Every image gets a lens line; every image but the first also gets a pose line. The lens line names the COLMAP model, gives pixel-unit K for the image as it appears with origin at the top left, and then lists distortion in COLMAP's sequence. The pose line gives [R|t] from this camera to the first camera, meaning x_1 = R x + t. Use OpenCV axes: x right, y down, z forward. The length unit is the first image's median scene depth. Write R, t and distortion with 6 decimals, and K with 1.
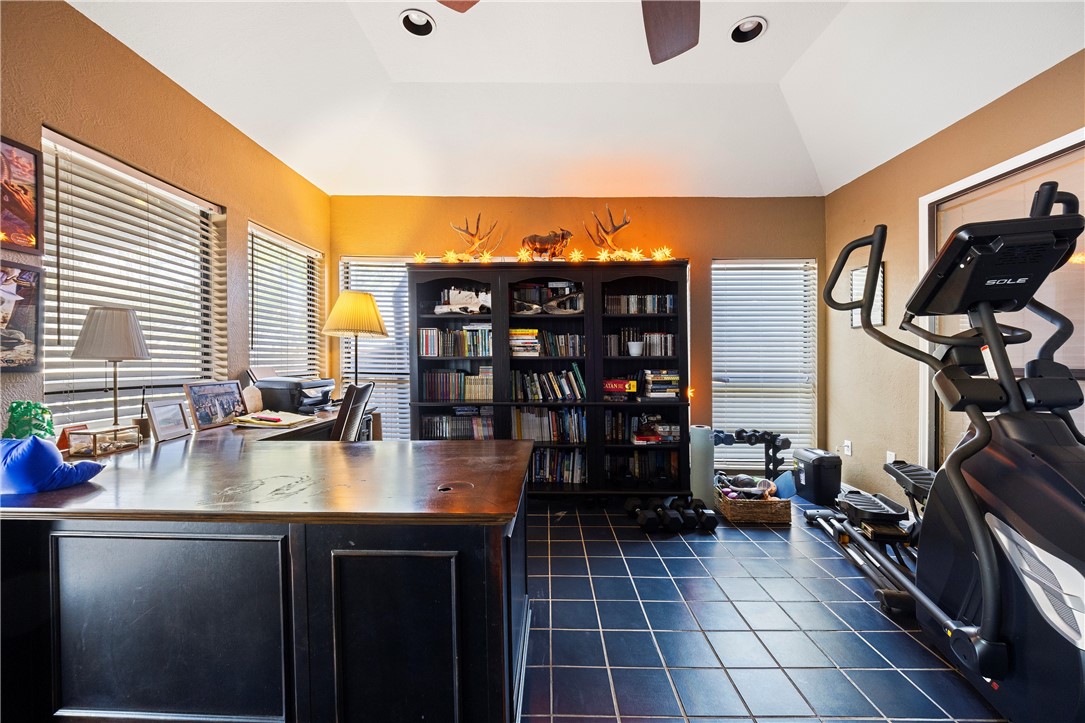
lens RADIAL K [[395.9, 0, 544.2], [0, 395.9, 361.9], [0, 0, 1]] dist [0.000934, 0.000065]
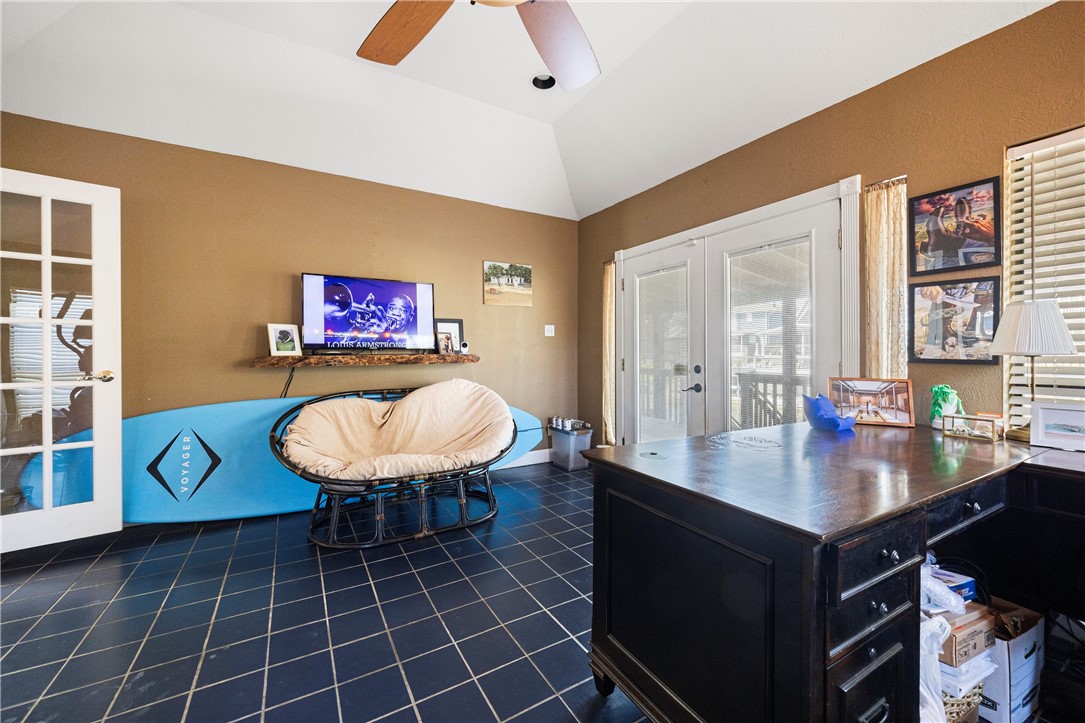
lens RADIAL K [[430.7, 0, 542.7], [0, 430.7, 352.7], [0, 0, 1]] dist [0.000021, -0.000031]
pose [[-0.861731, 0.003756, -0.507352, 0.539613], [-0.003613, 0.999902, 0.013539, -0.023437], [0.507353, 0.013500, -0.861633, 1.443410]]
